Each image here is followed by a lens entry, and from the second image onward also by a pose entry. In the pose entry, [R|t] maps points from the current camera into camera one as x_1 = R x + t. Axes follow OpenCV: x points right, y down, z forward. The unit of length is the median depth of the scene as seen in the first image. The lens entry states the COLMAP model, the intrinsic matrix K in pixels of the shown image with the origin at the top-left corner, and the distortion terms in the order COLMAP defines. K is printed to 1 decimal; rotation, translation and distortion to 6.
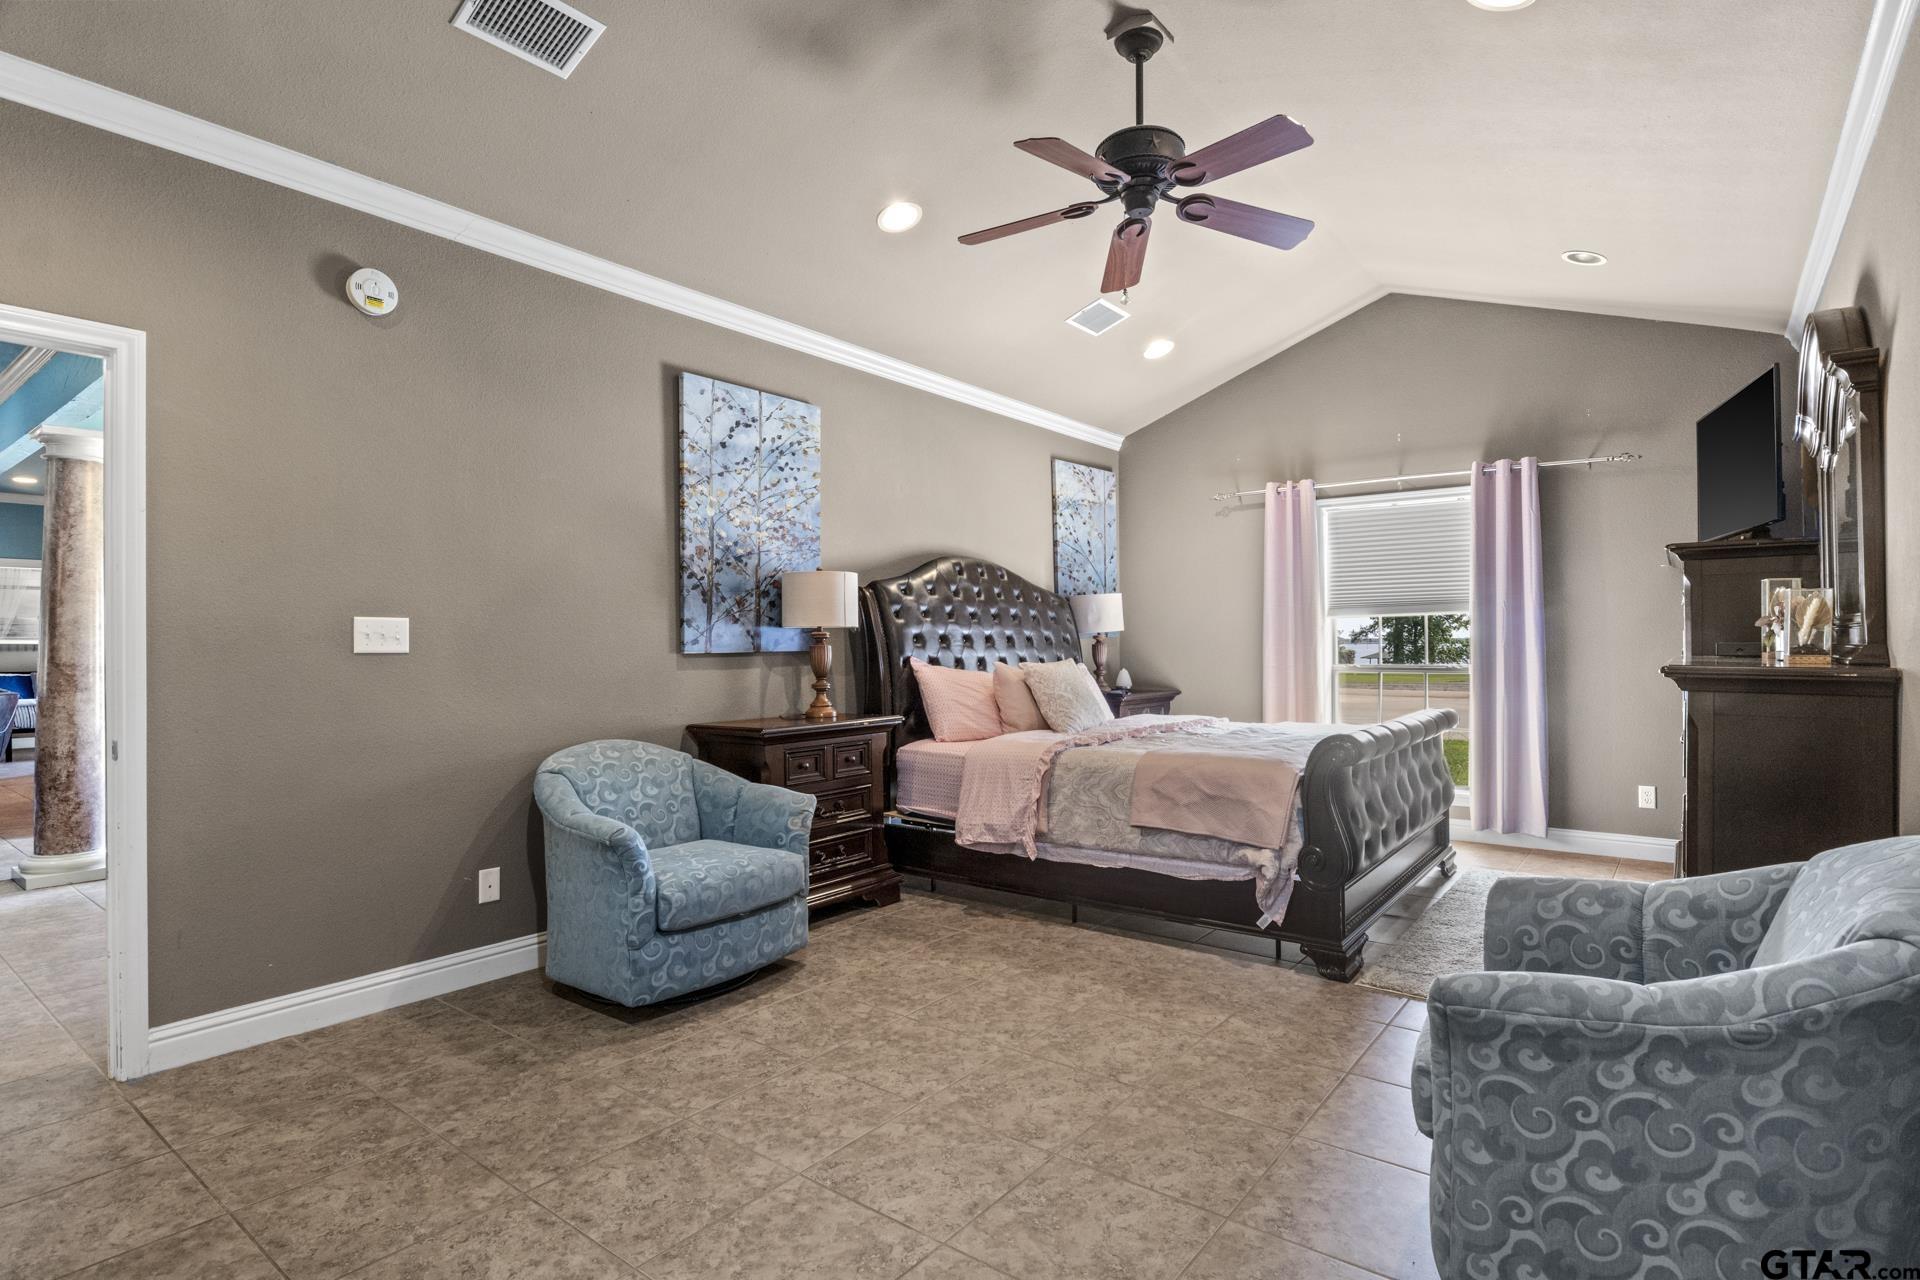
lens RADIAL K [[962.9, 0, 960.2], [0, 962.9, 639.2], [0, 0, 1]] dist [-0.002929, -0.000734]
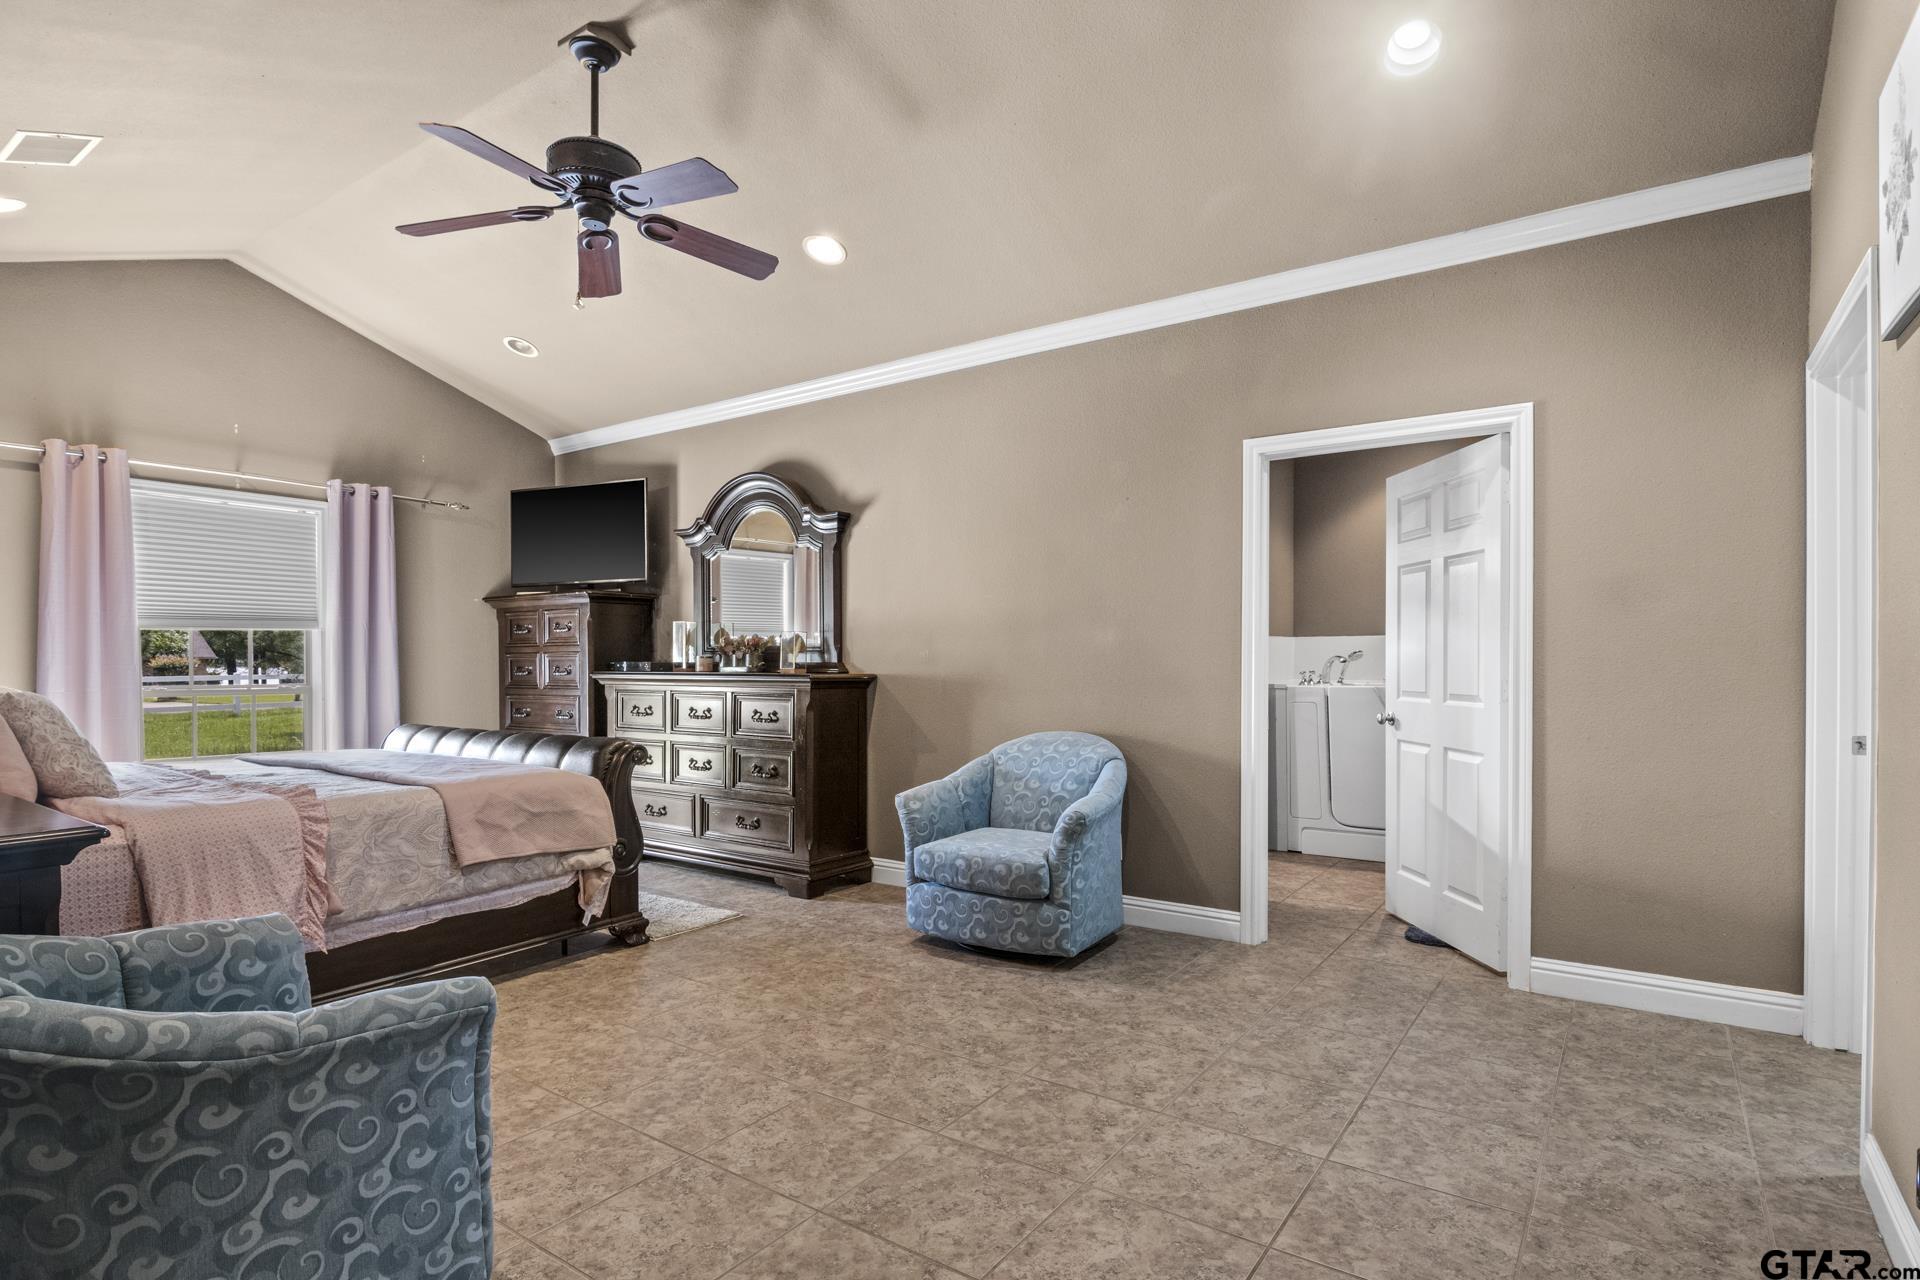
lens RADIAL K [[962.9, 0, 982.9], [0, 962.9, 669.5], [0, 0, 1]] dist [-0.002929, -0.000734]
pose [[-0.062647, -0.002188, 0.998033, -0.756506], [-0.006873, 0.999975, 0.001761, 0.008681], [-0.998012, -0.006749, -0.062661, 0.599683]]
